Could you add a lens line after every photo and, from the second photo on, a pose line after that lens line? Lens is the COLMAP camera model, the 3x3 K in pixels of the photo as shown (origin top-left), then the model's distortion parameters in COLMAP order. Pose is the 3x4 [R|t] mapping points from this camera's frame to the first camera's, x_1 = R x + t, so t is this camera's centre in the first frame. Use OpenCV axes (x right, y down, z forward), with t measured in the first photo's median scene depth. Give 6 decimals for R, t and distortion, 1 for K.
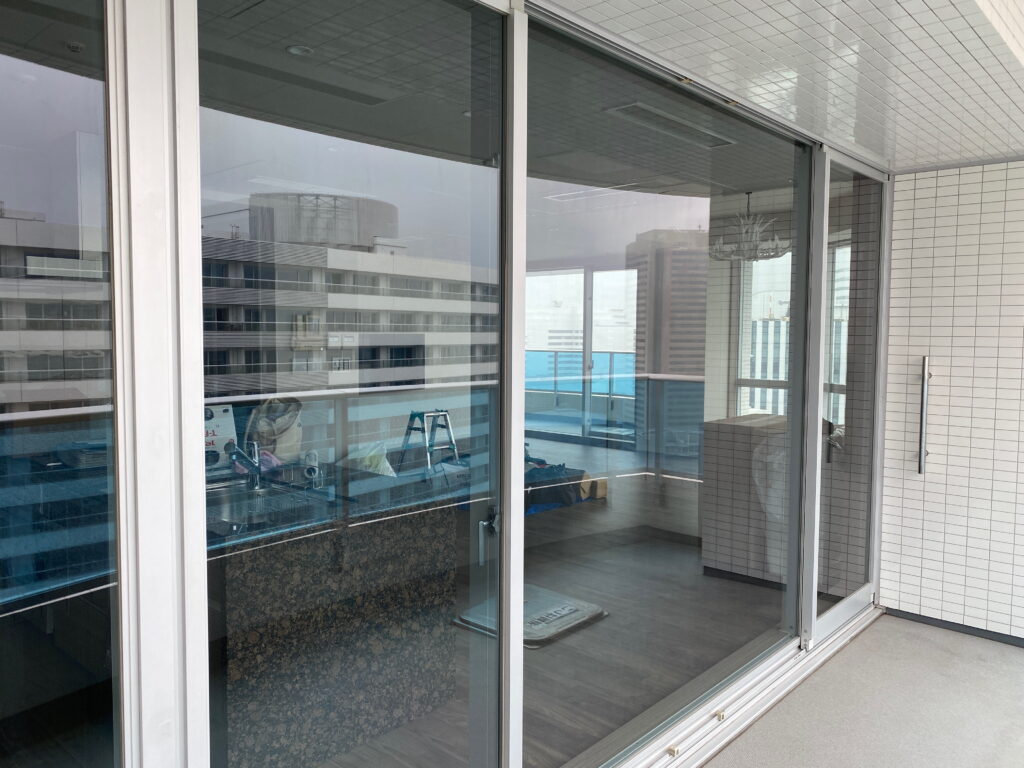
lens RADIAL K [[781.2, 0, 513.2], [0, 781.2, 387.8], [0, 0, 1]] dist [0.017060, -0.007899]
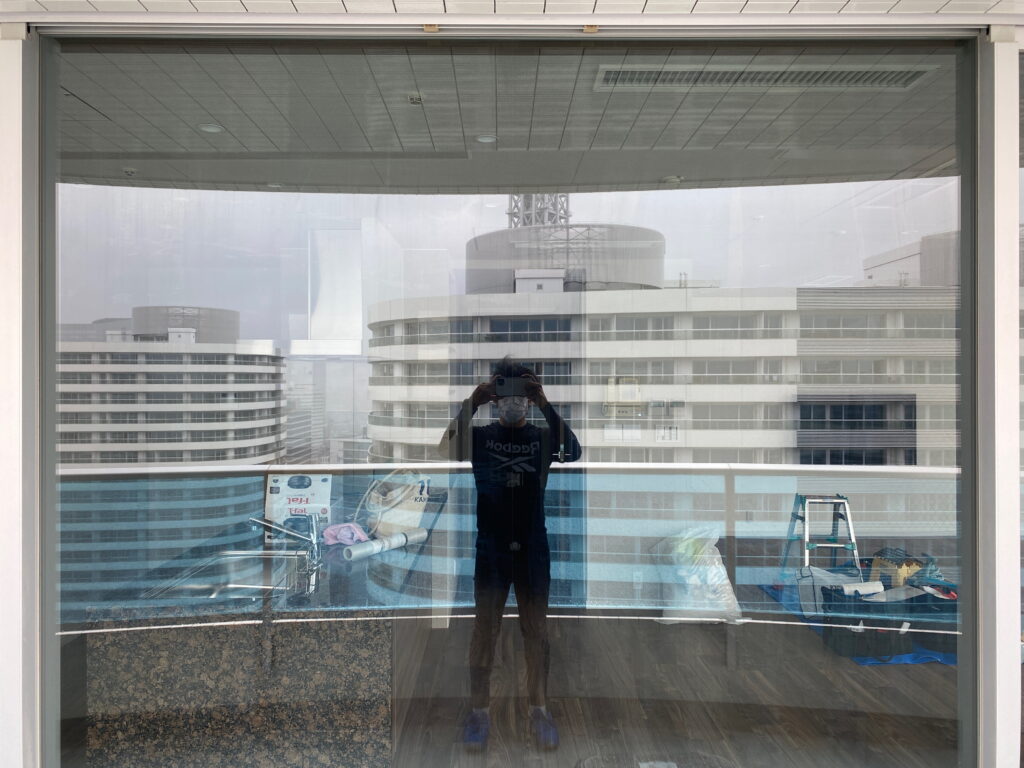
lens RADIAL K [[781.2, 0, 492.8], [0, 781.2, 389.7], [0, 0, 1]] dist [0.017060, -0.007899]
pose [[0.671267, 0.002376, -0.741212, 0.589117], [-0.050141, 0.997850, -0.042210, -0.061855], [0.739518, 0.065499, 0.669942, 0.515256]]
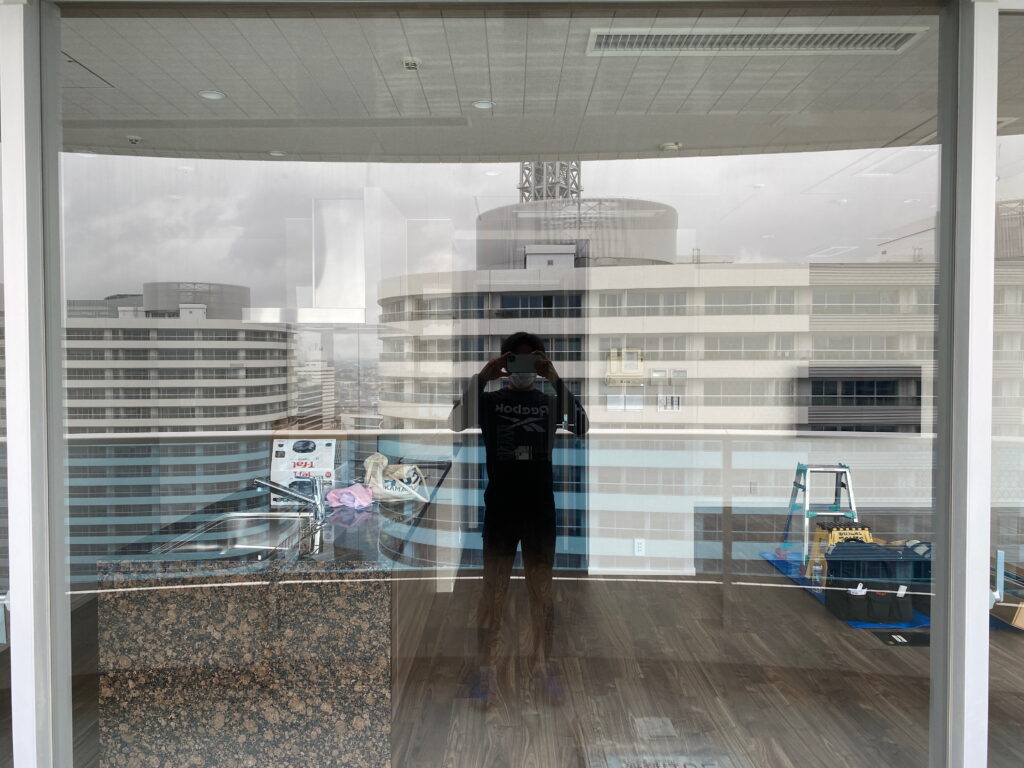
lens RADIAL K [[781.2, 0, 496.0], [0, 781.2, 389.9], [0, 0, 1]] dist [0.017060, -0.007899]
pose [[0.663618, 0.025075, -0.747651, 0.614425], [-0.050739, 0.998645, -0.011543, -0.047125], [0.746349, 0.045595, 0.663991, 0.515306]]
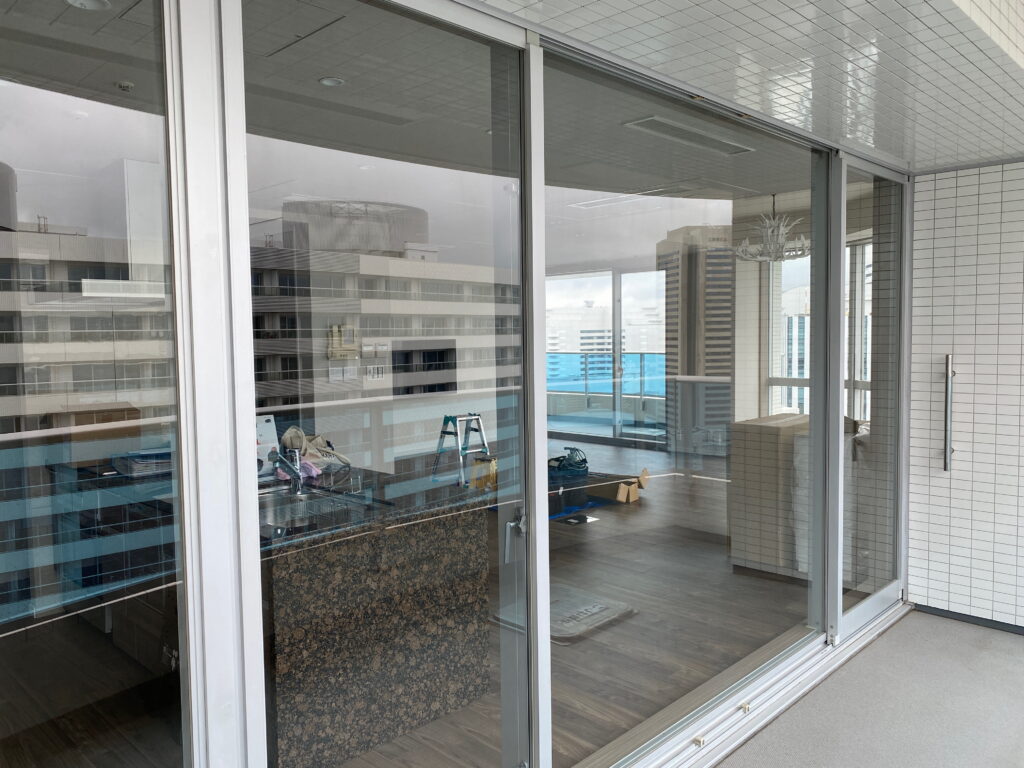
lens RADIAL K [[781.2, 0, 511.6], [0, 781.2, 389.2], [0, 0, 1]] dist [0.017060, -0.007899]
pose [[0.998860, -0.018494, -0.044011, 0.008604], [0.018494, 0.999829, -0.000416, -0.006935], [0.044011, -0.000398, 0.999031, -0.042501]]
